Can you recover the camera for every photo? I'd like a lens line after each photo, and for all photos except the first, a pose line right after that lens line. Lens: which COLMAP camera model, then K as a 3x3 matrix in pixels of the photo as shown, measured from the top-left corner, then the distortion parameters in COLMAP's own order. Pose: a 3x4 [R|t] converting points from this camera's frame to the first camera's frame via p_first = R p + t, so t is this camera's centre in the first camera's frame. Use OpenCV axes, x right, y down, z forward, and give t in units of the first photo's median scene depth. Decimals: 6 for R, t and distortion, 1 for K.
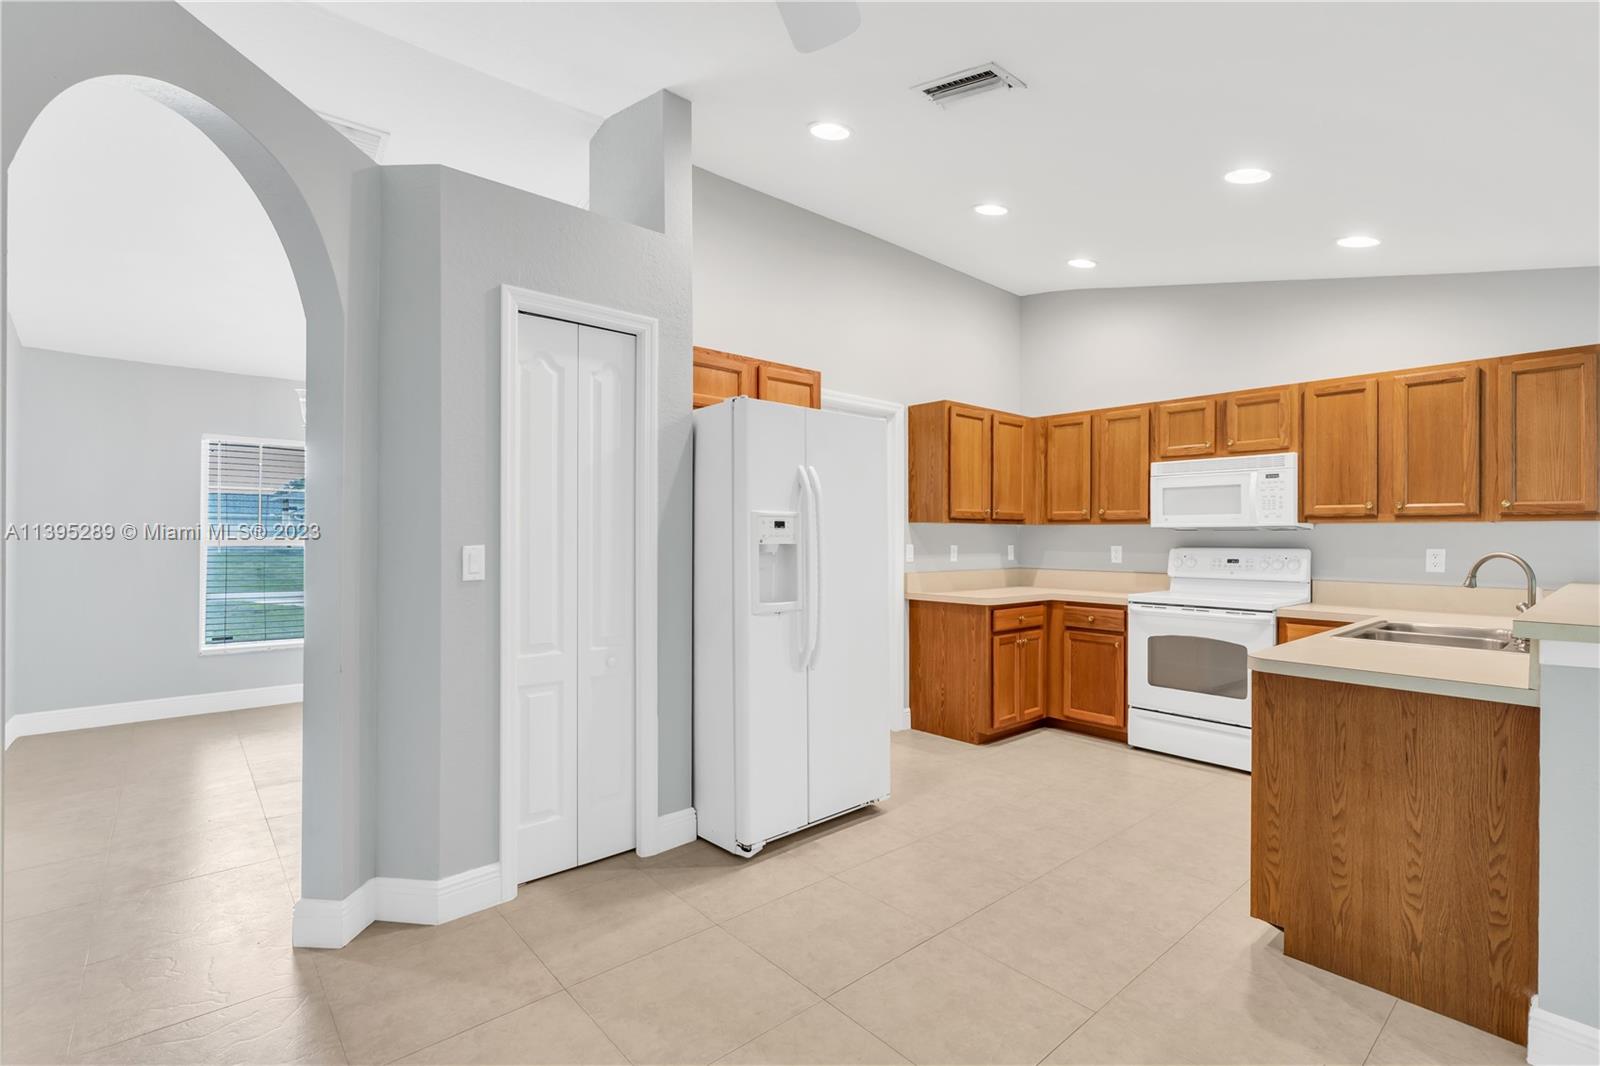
lens RADIAL K [[722.7, 0, 800.0], [0, 722.7, 533.0], [0, 0, 1]] dist [-0.009038, 0.000207]
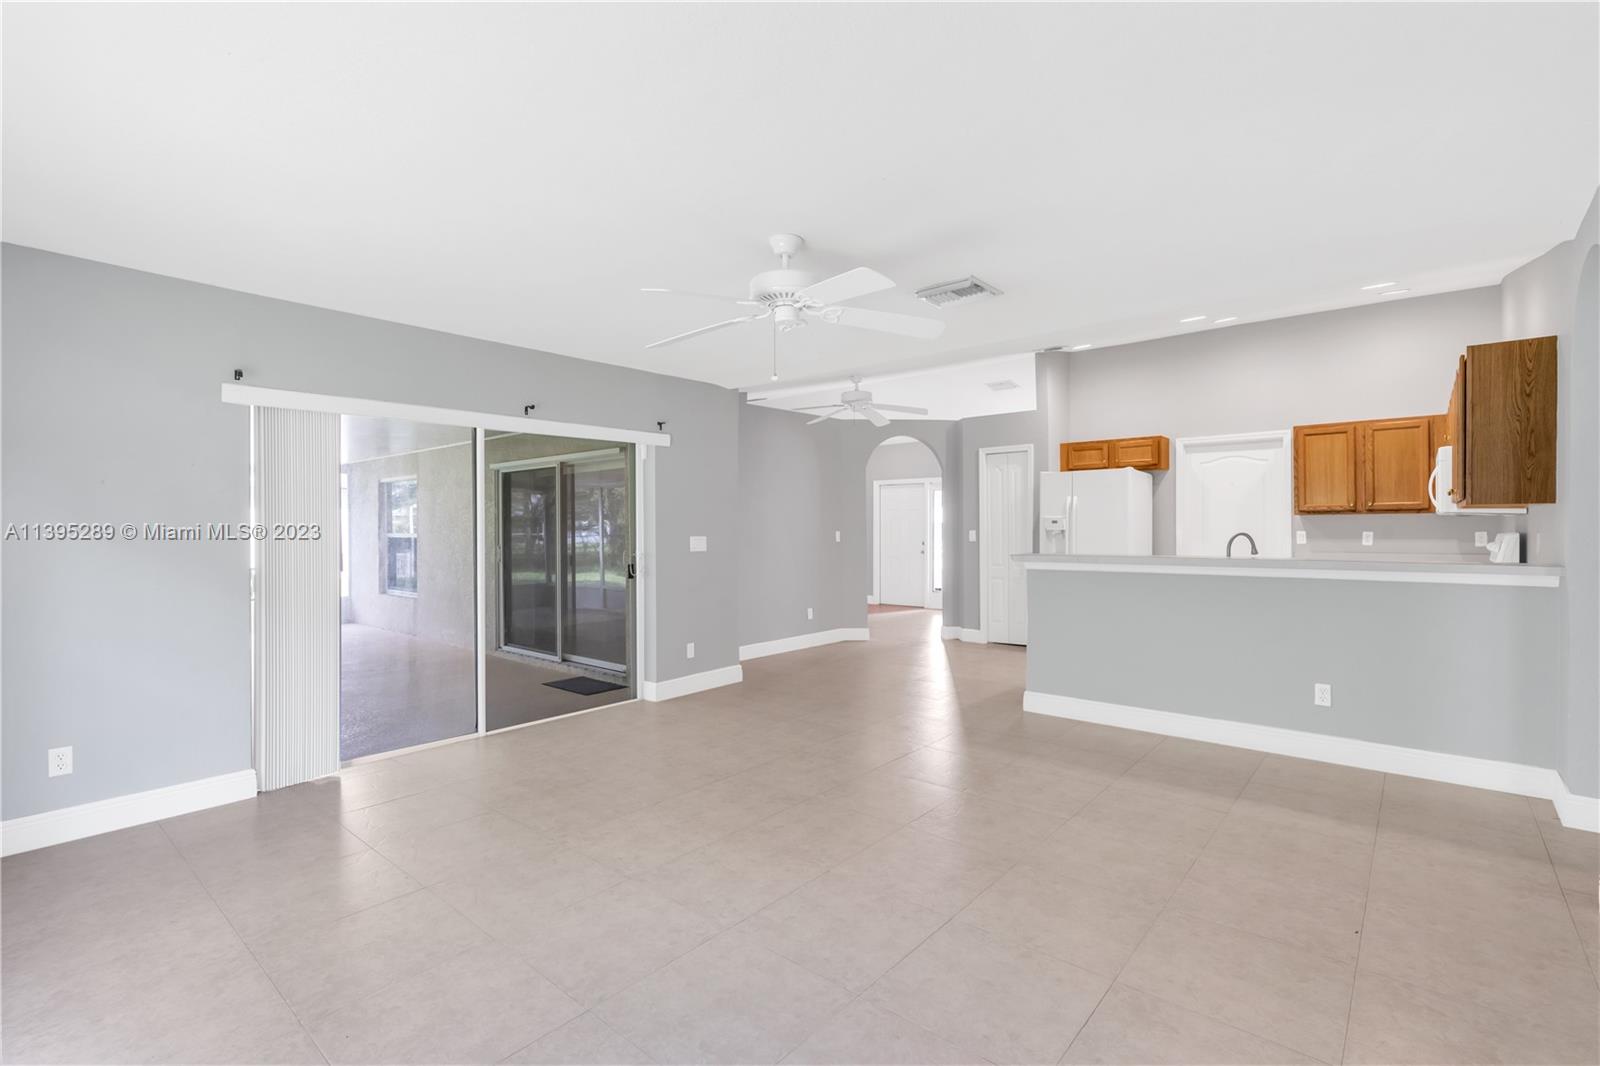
lens RADIAL K [[737.6, 0, 802.9], [0, 737.6, 530.3], [0, 0, 1]] dist [-0.002897, 0.000752]
pose [[0.156246, -0.007115, -0.987692, 1.738670], [0.009186, 0.999941, -0.005750, 0.016960], [0.987675, -0.008174, 0.156303, -0.180325]]
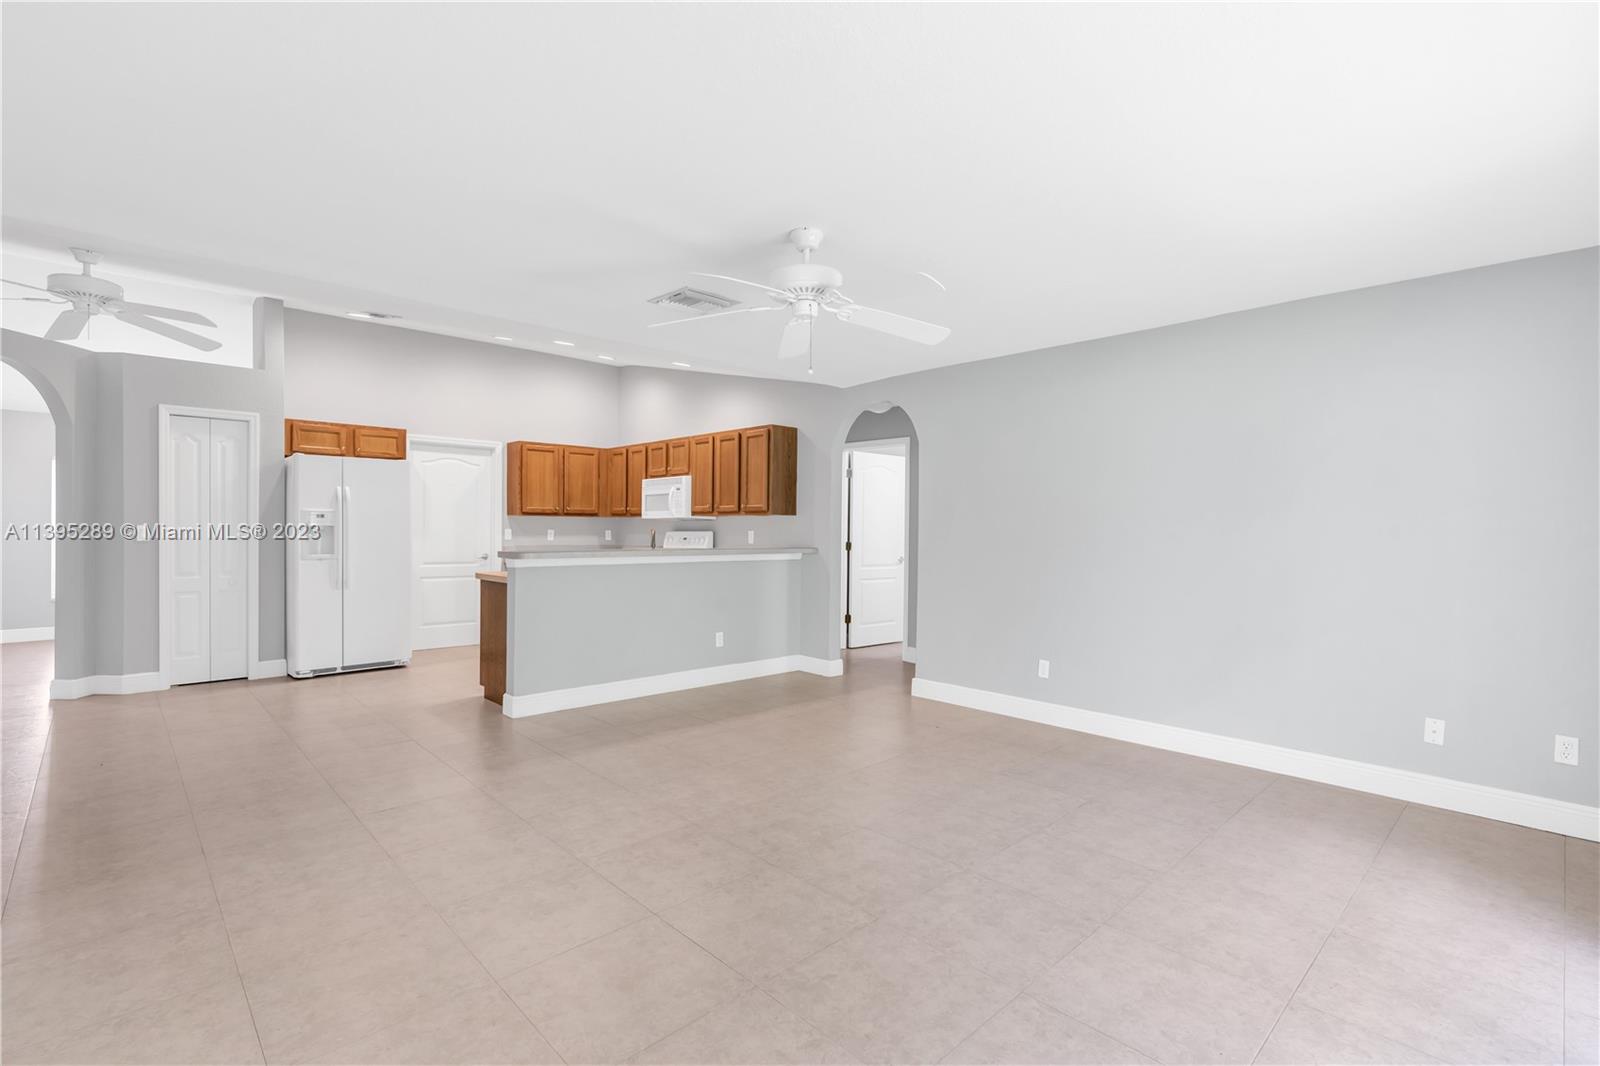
lens RADIAL K [[737.6, 0, 802.9], [0, 737.6, 530.3], [0, 0, 1]] dist [-0.002897, 0.000752]
pose [[0.998661, 0.000596, 0.051726, 0.915124], [-0.000804, 0.999992, 0.003984, 0.014748], [-0.051723, -0.004020, 0.998653, -0.854685]]
